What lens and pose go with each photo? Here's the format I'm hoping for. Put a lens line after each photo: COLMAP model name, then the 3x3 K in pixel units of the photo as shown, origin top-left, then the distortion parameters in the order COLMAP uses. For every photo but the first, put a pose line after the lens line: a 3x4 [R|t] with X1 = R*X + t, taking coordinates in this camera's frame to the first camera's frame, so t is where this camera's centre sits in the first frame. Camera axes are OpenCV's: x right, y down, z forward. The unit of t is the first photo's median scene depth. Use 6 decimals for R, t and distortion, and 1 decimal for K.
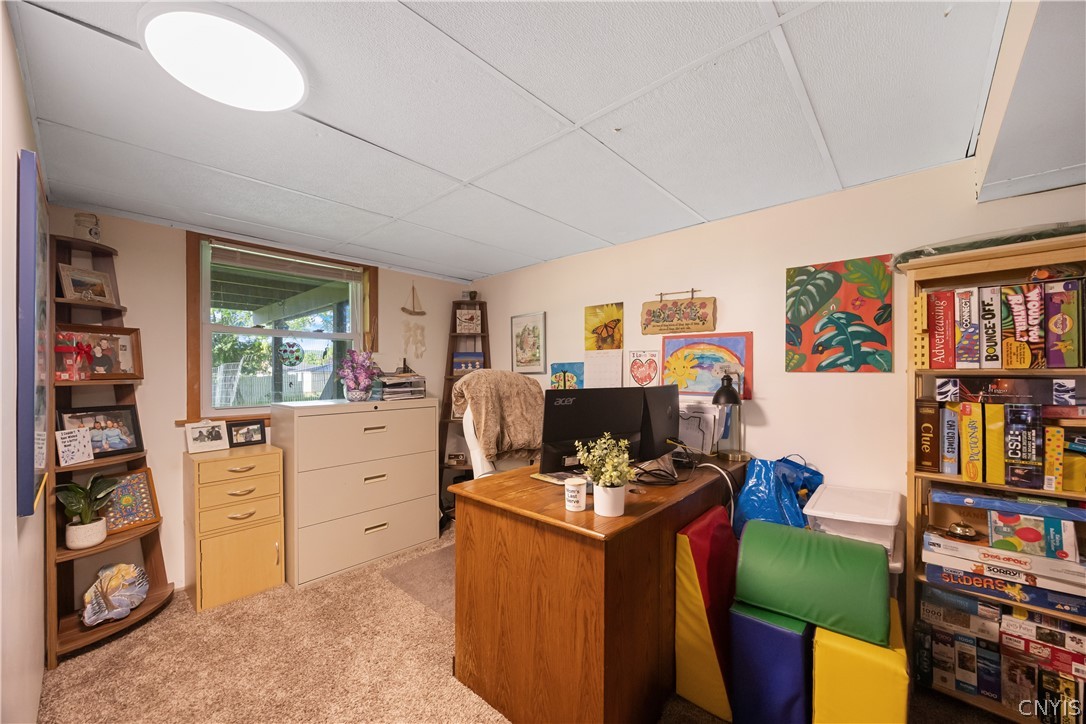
lens RADIAL K [[417.5, 0, 546.4], [0, 417.5, 369.4], [0, 0, 1]] dist [-0.011527, -0.000038]
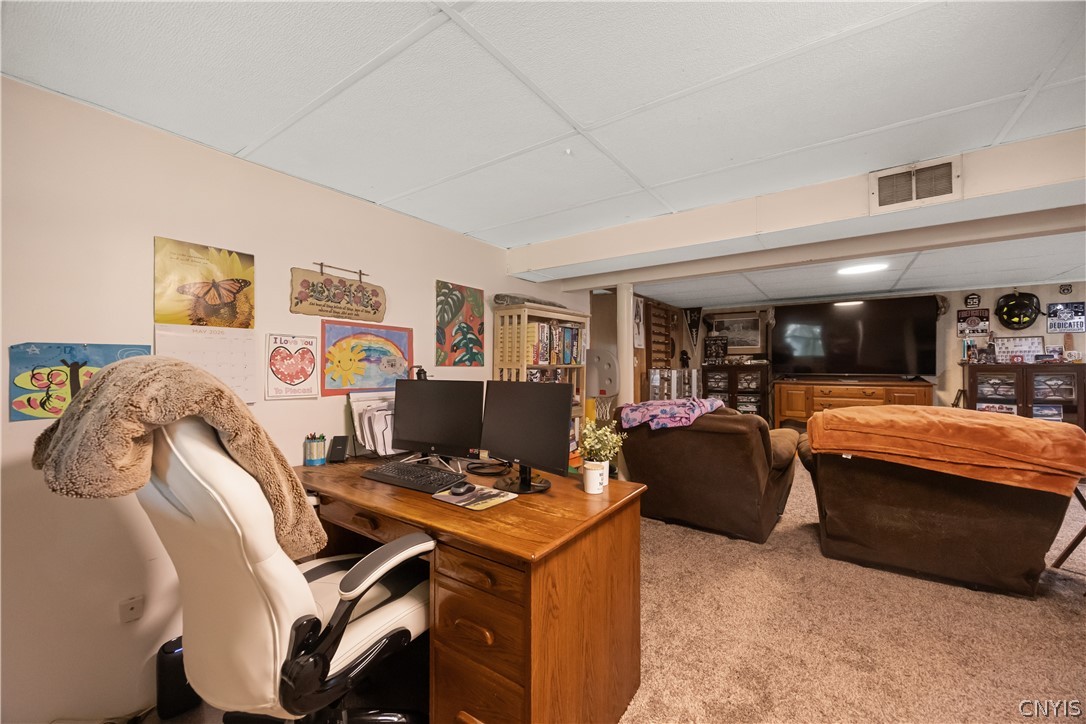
lens RADIAL K [[417.5, 0, 547.1], [0, 417.5, 365.2], [0, 0, 1]] dist [-0.011527, -0.000038]
pose [[-0.121075, 0.006799, 0.992620, -0.658894], [-0.005231, 0.999958, -0.007487, 0.011321], [-0.992630, -0.006099, -0.121034, 0.837401]]
